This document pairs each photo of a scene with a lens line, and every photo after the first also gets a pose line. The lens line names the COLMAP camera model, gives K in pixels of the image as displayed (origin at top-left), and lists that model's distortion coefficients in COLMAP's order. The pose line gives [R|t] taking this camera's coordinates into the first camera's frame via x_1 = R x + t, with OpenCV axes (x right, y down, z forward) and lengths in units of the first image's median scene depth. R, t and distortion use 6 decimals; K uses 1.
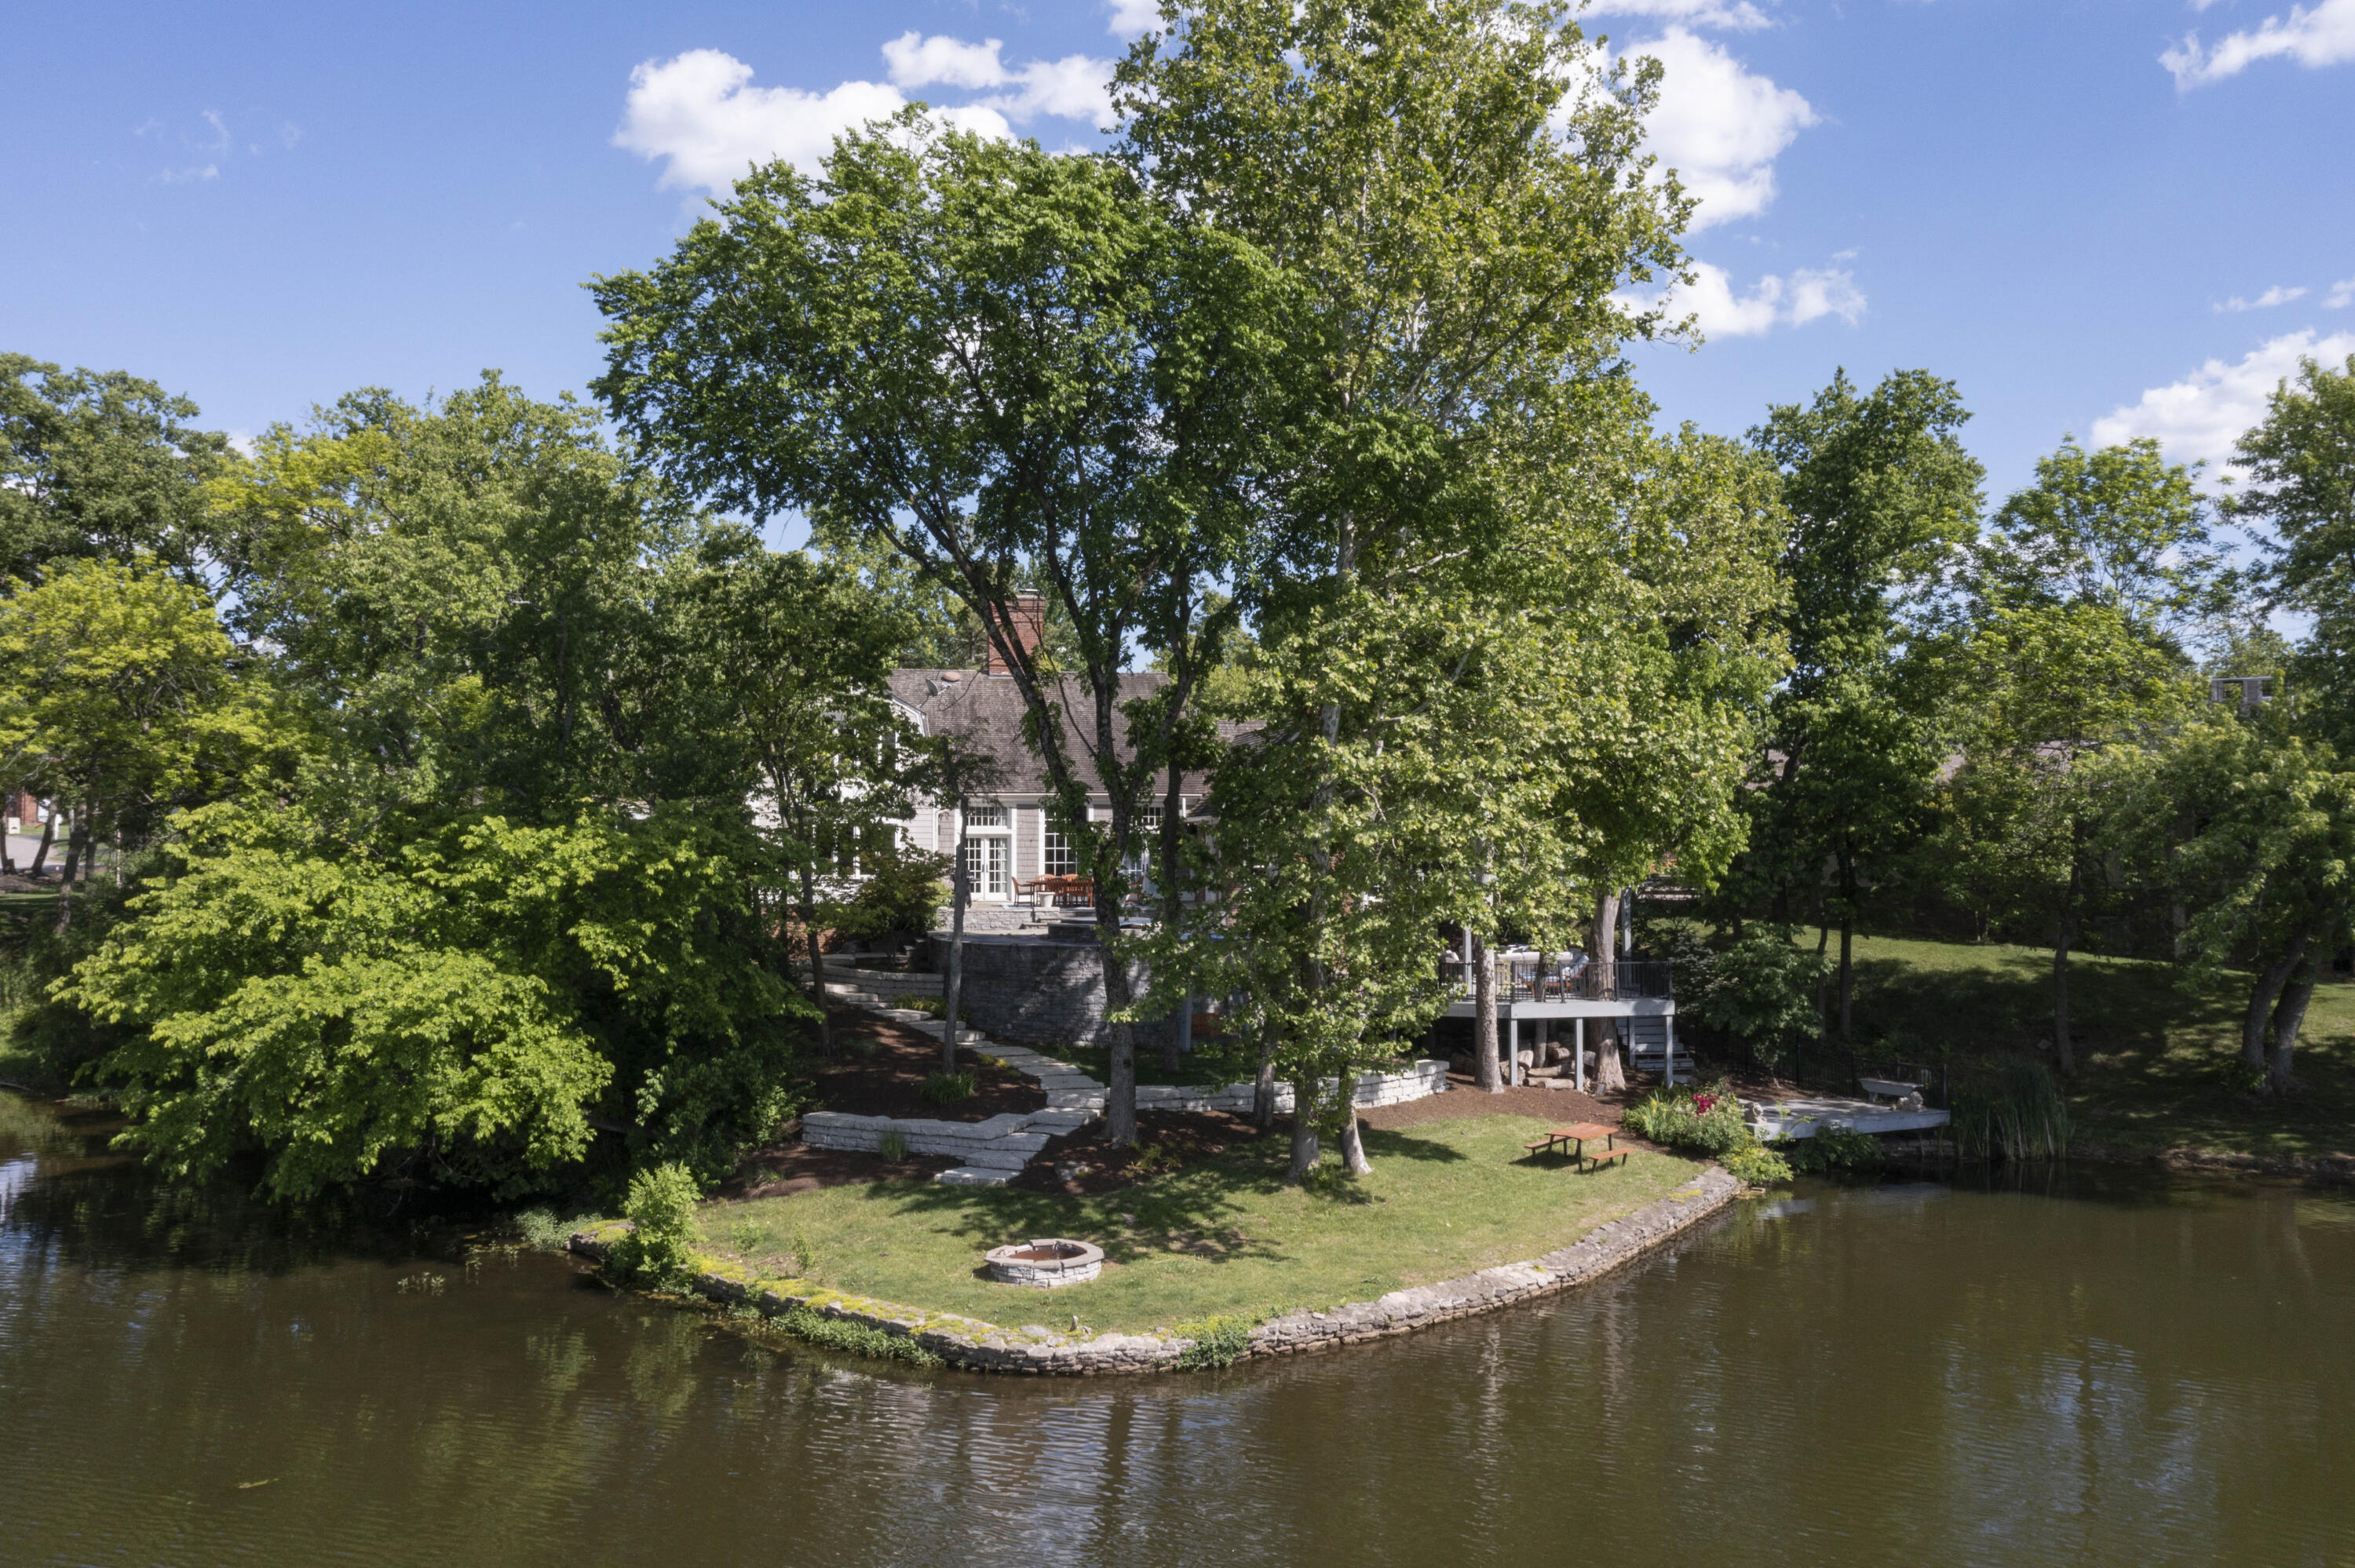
lens RADIAL K [[2087.8, 0, 1177.5], [0, 2087.8, 784.0], [0, 0, 1]] dist [0.005780, -0.001872]
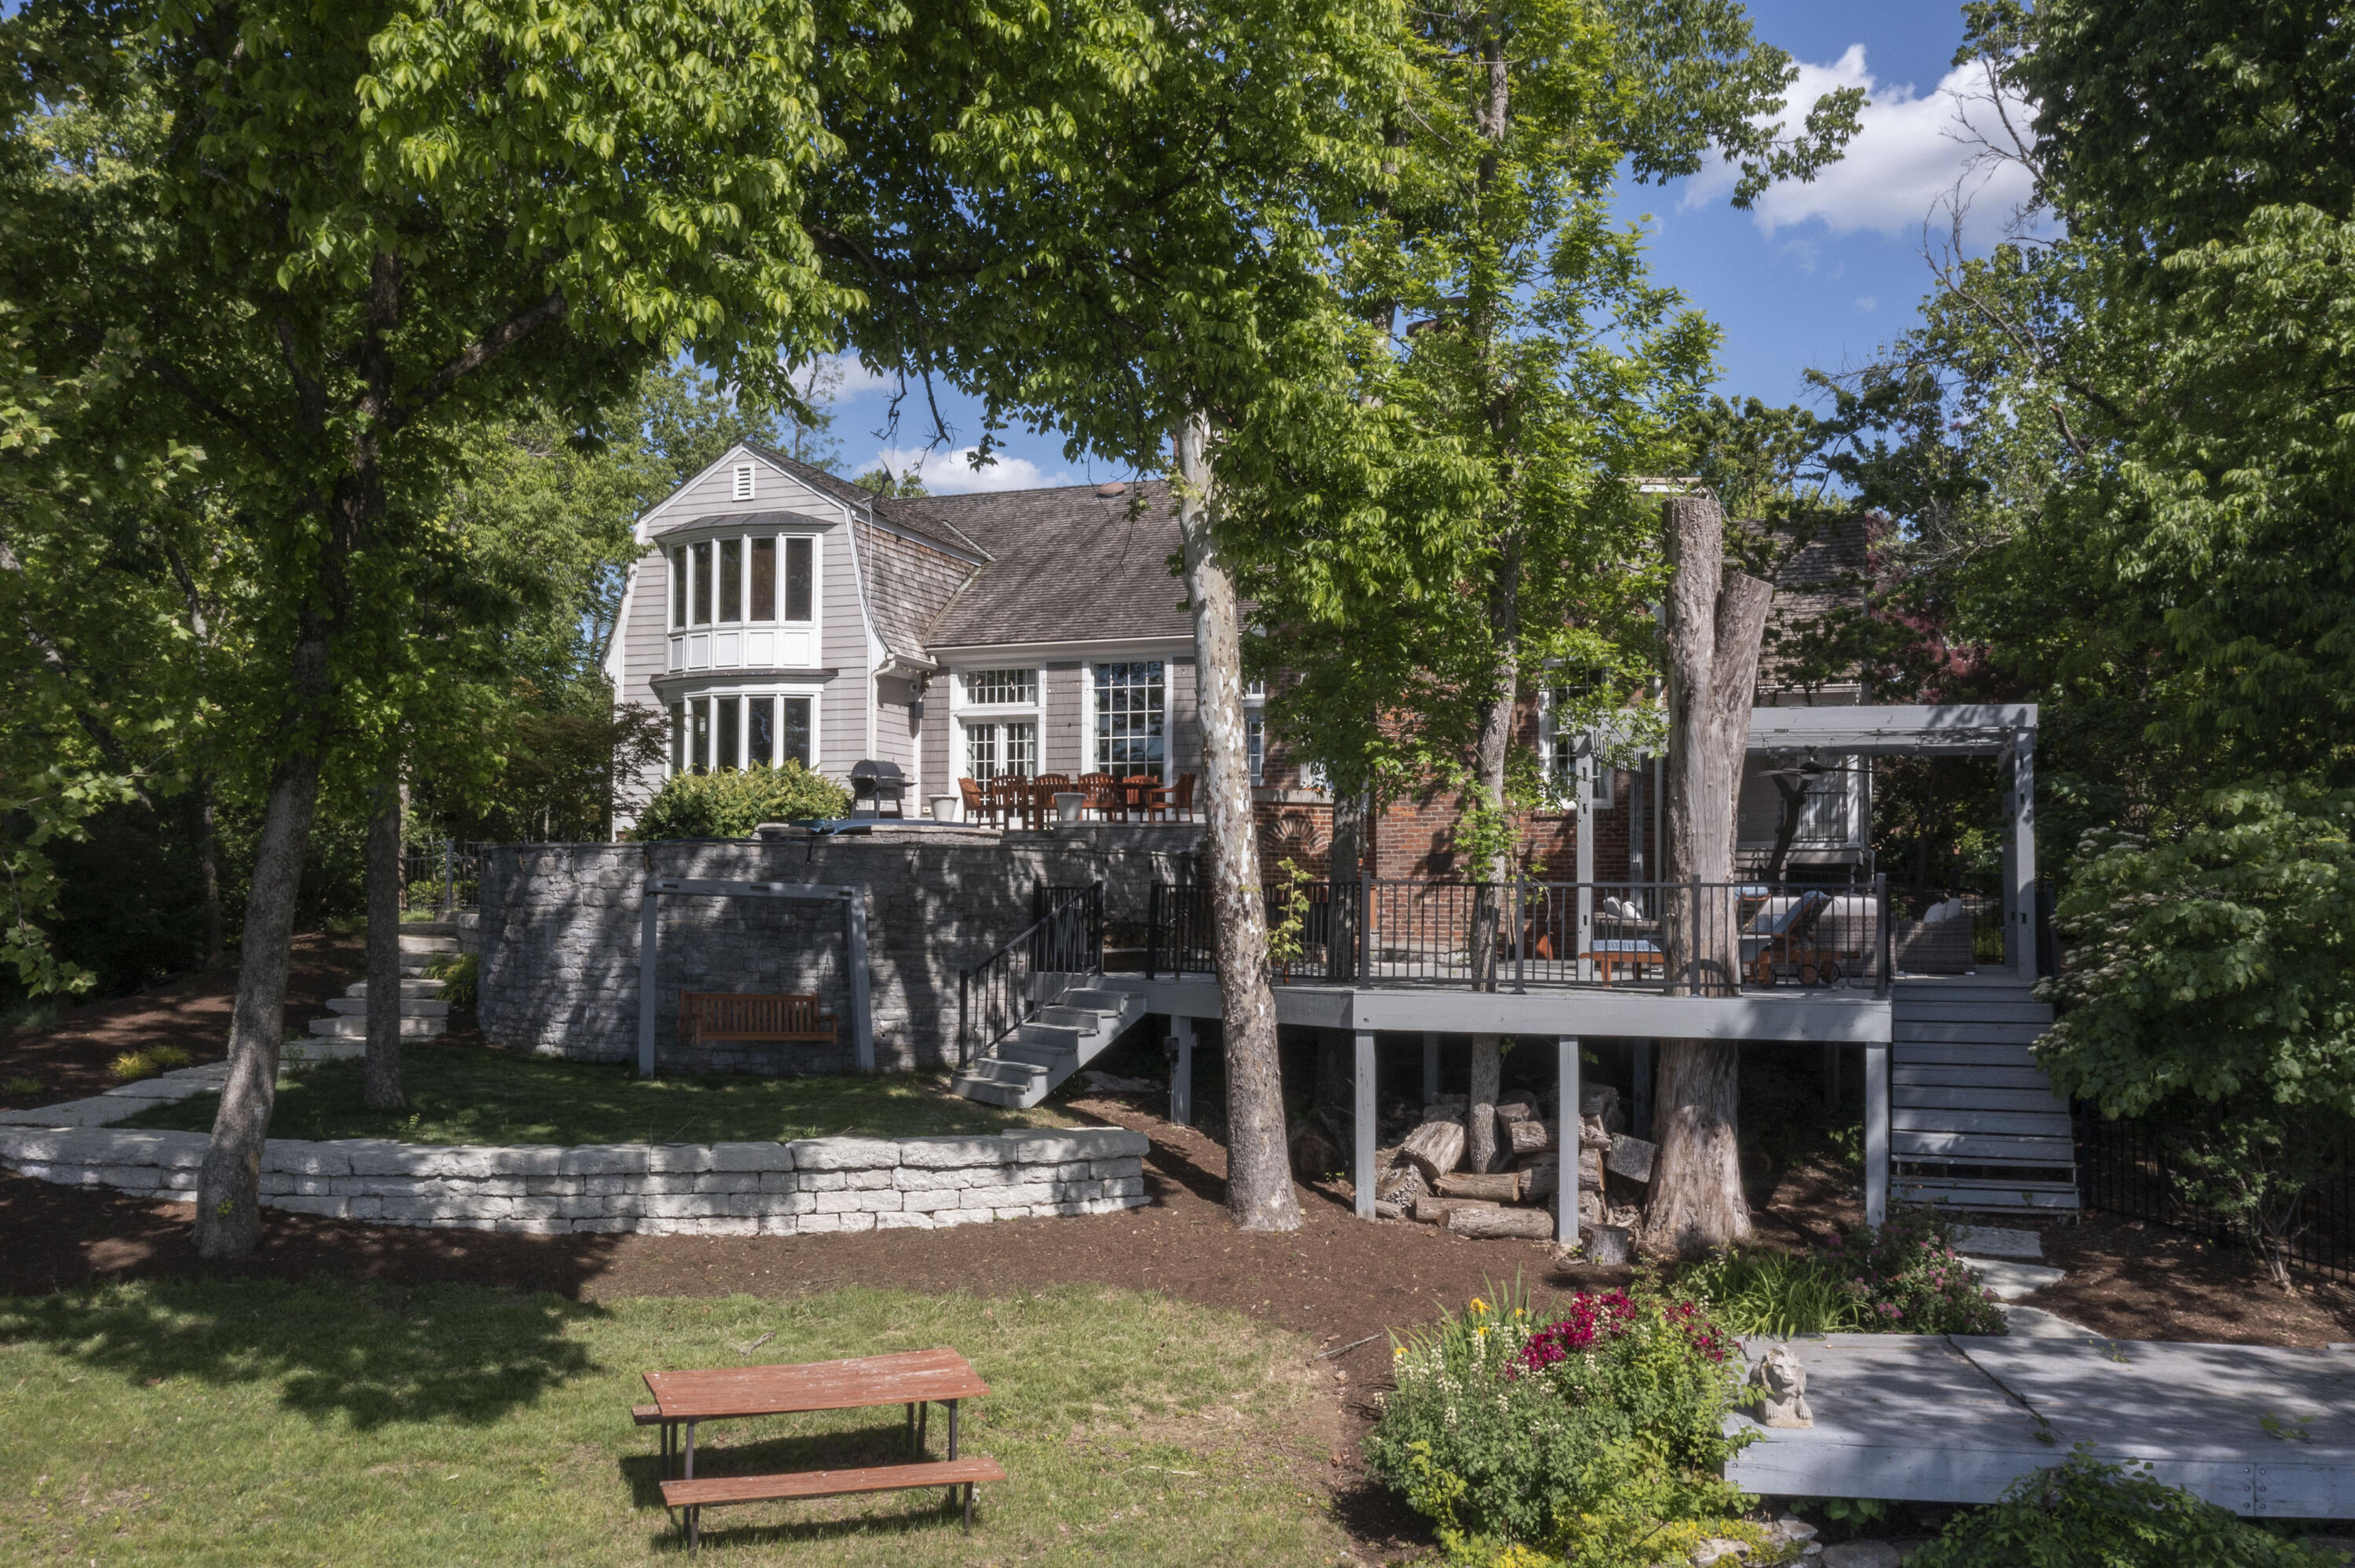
lens RADIAL K [[2087.8, 0, 1177.5], [0, 2087.8, 784.0], [0, 0, 1]] dist [0.005780, -0.001872]
pose [[0.835999, -0.028409, -0.547996, 0.437105], [0.005659, 0.999052, -0.043160, 0.111700], [0.548703, 0.032980, 0.835367, 0.887490]]
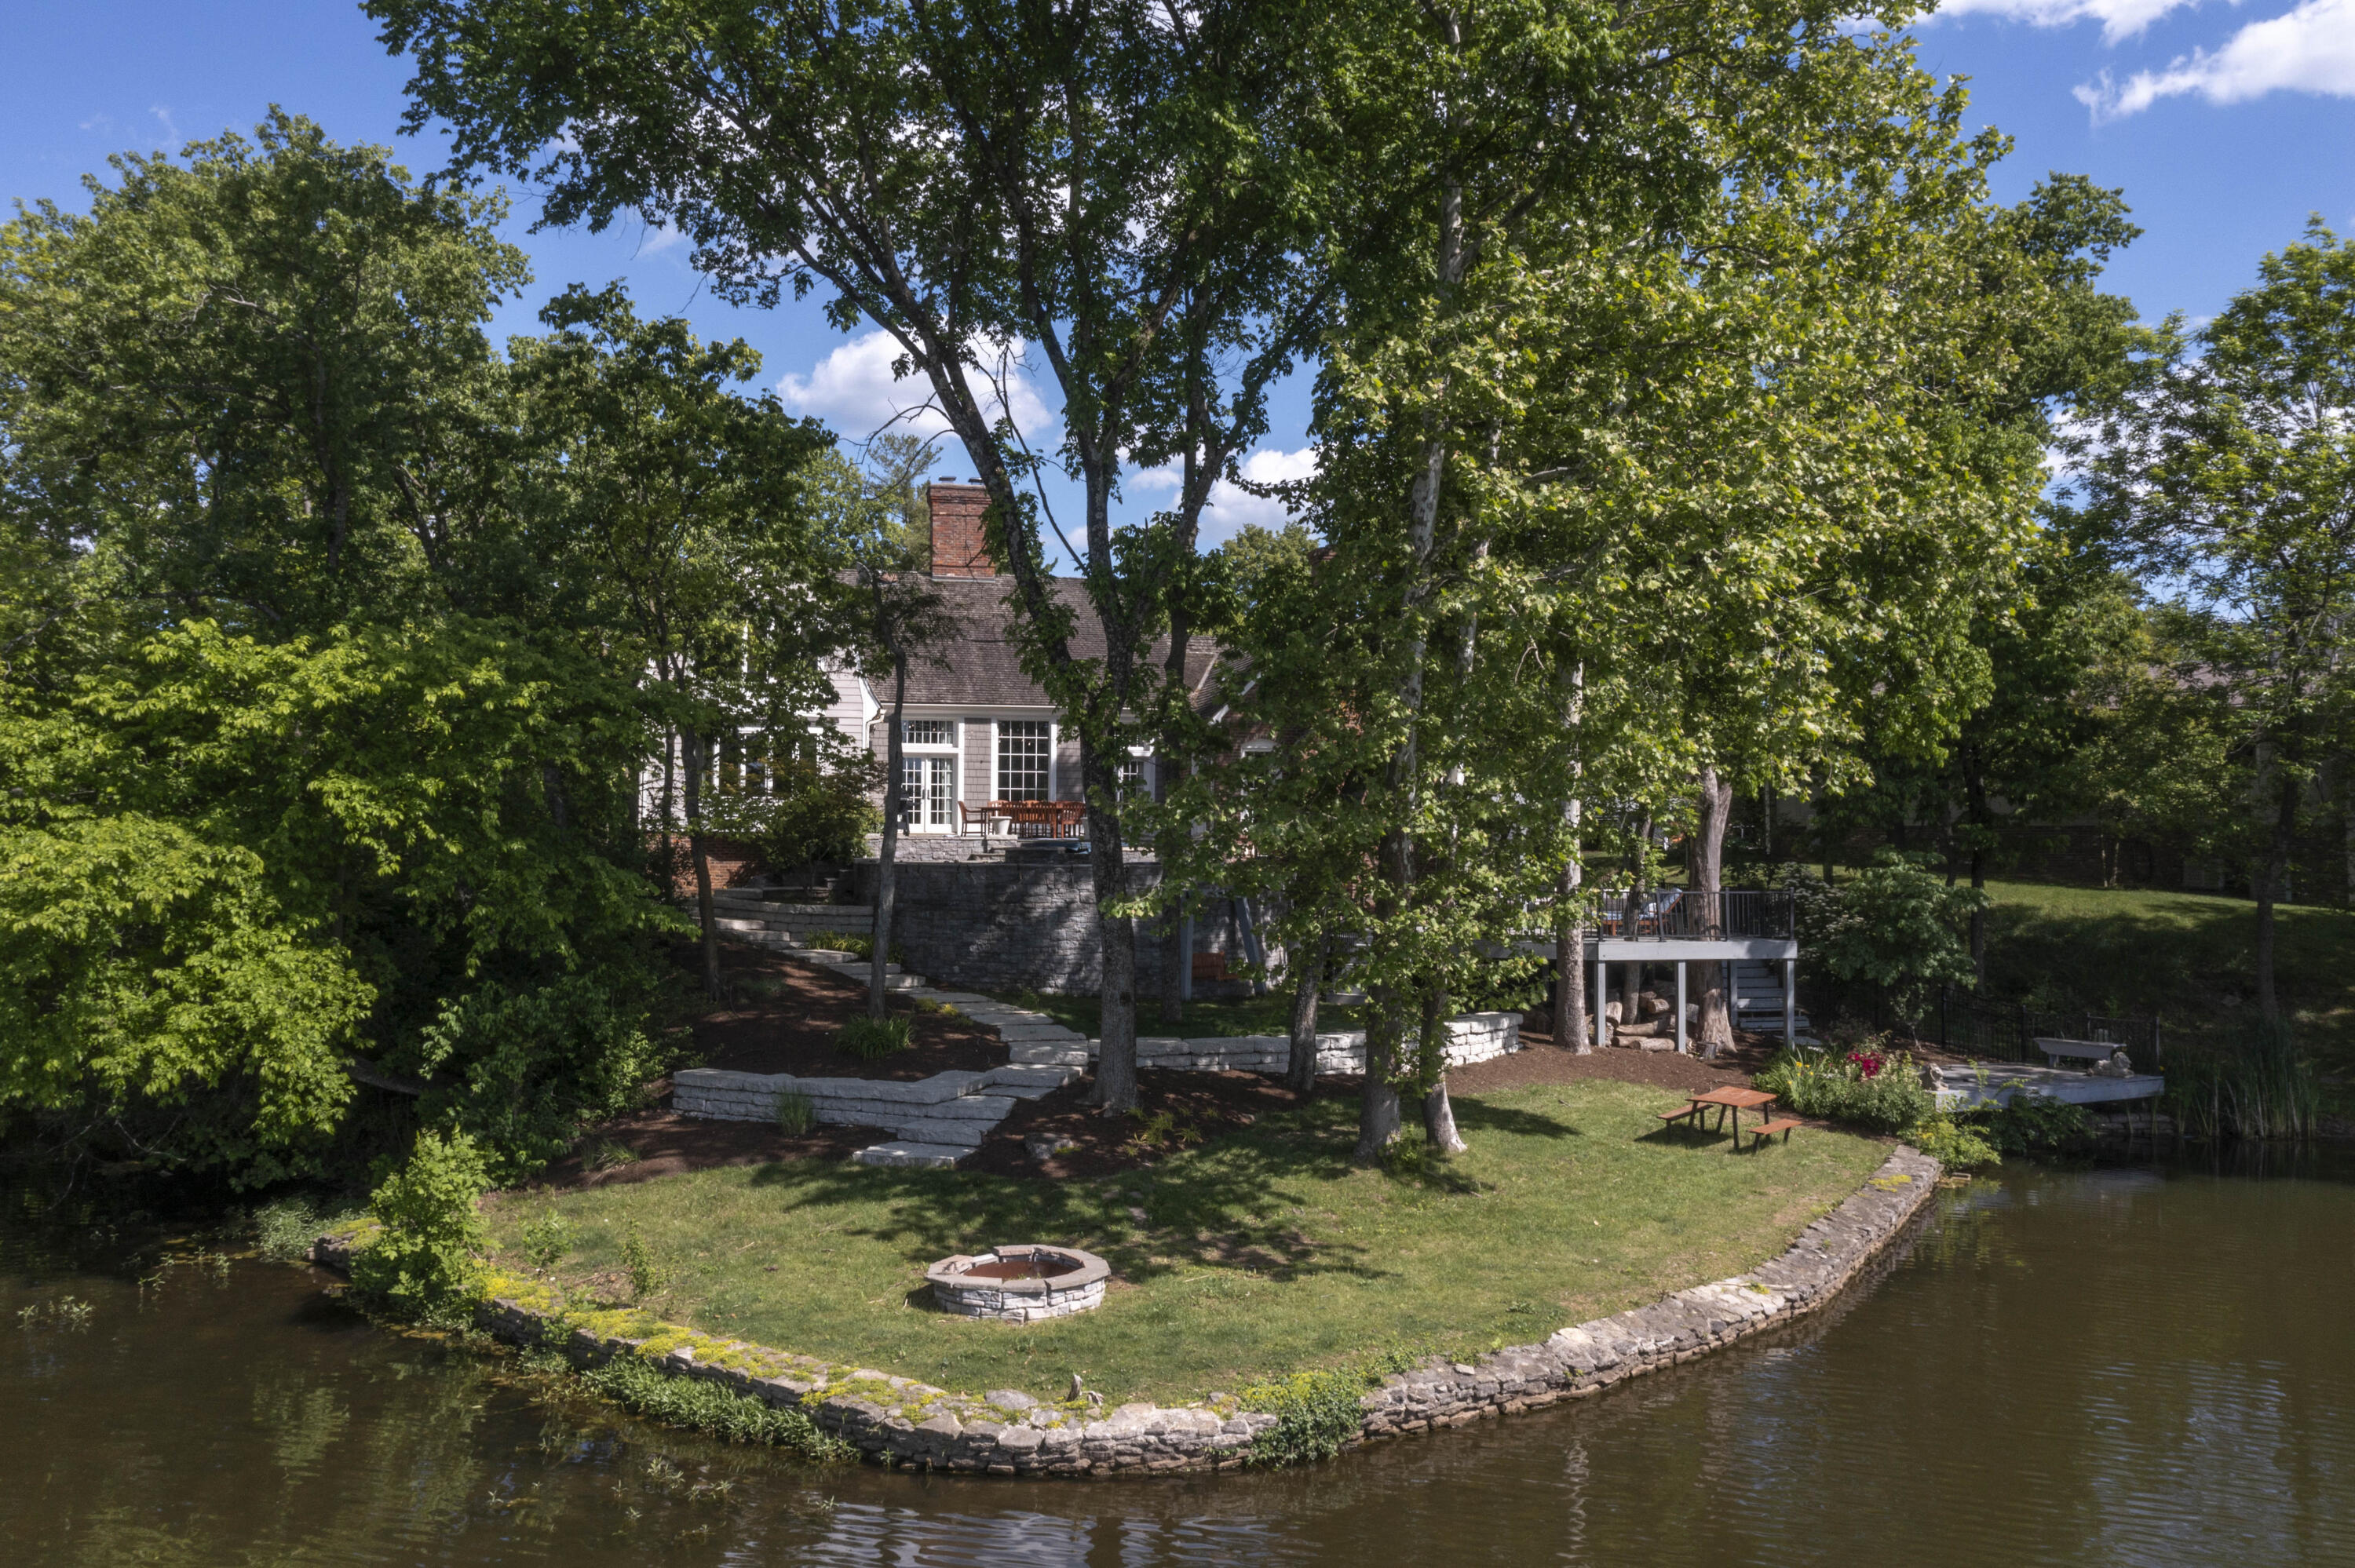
lens RADIAL K [[1994.7, 0, 1177.5], [0, 1994.7, 784.0], [0, 0, 1]] dist [0.003323, 0.009776]
pose [[0.999373, 0.006718, 0.034775, -0.032448], [-0.006380, 0.999931, -0.009841, 0.071188], [-0.034838, 0.009613, 0.999347, 0.334140]]
